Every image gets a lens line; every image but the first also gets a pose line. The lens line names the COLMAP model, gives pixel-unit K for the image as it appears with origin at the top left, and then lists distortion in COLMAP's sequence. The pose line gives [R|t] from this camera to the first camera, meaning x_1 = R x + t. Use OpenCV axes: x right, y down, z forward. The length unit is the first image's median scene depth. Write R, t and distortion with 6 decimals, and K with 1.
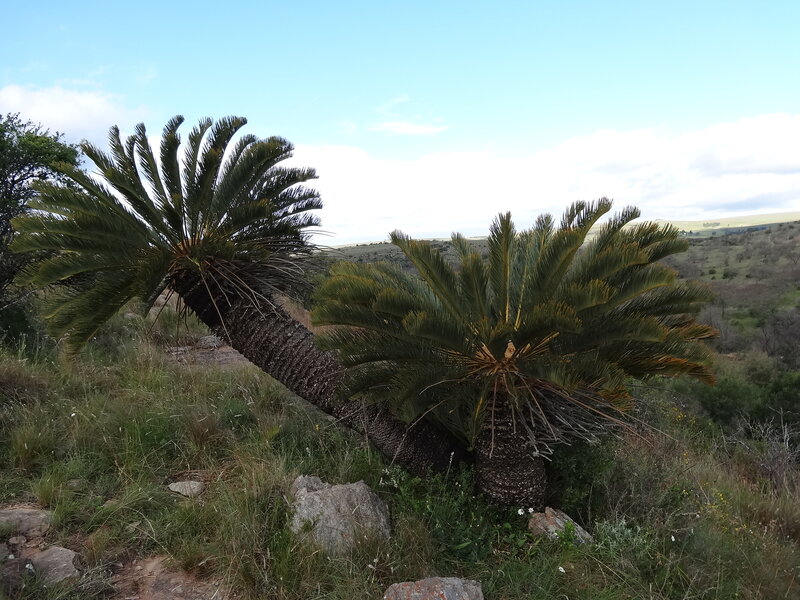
lens RADIAL K [[570.4, 0, 399.1], [0, 570.4, 298.8], [0, 0, 1]] dist [-0.006891, -0.003160]
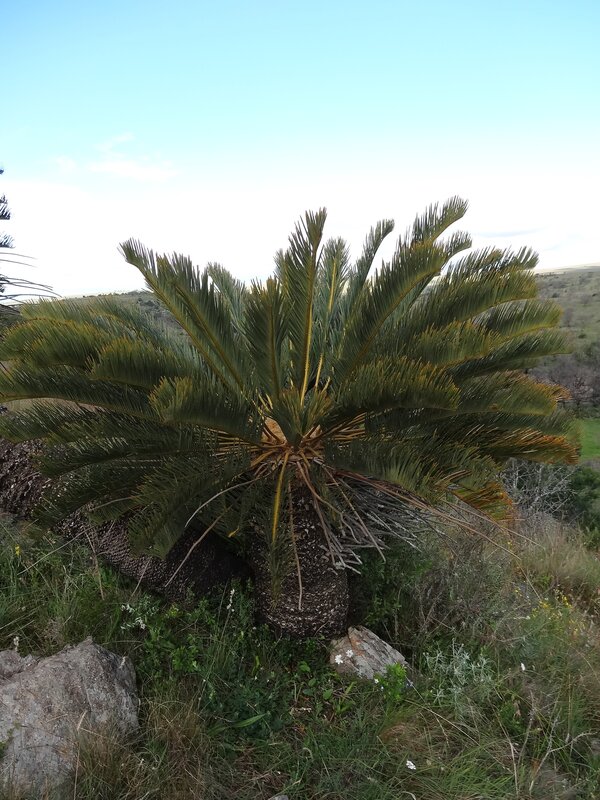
lens RADIAL K [[570.4, 0, 292.9], [0, 570.4, 400.2], [0, 0, 1]] dist [-0.006891, -0.003160]
pose [[0.962915, -0.035768, 0.267425, -0.005779], [0.013337, 0.996272, 0.085228, -0.002518], [-0.269477, -0.078501, 0.959802, 0.318344]]
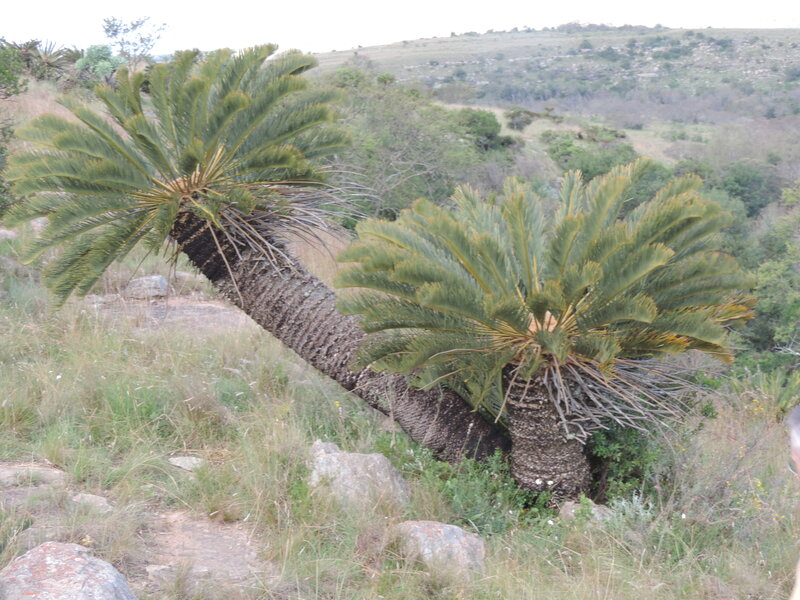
lens RADIAL K [[1542.0, 0, 399.1], [0, 1542.0, 302.3], [0, 0, 1]] dist [-0.064188, 0.000000]
pose [[0.993805, 0.041073, -0.103269, 0.206137], [-0.032311, 0.995846, 0.085129, -0.142659], [0.106337, -0.081264, 0.991004, -1.434470]]
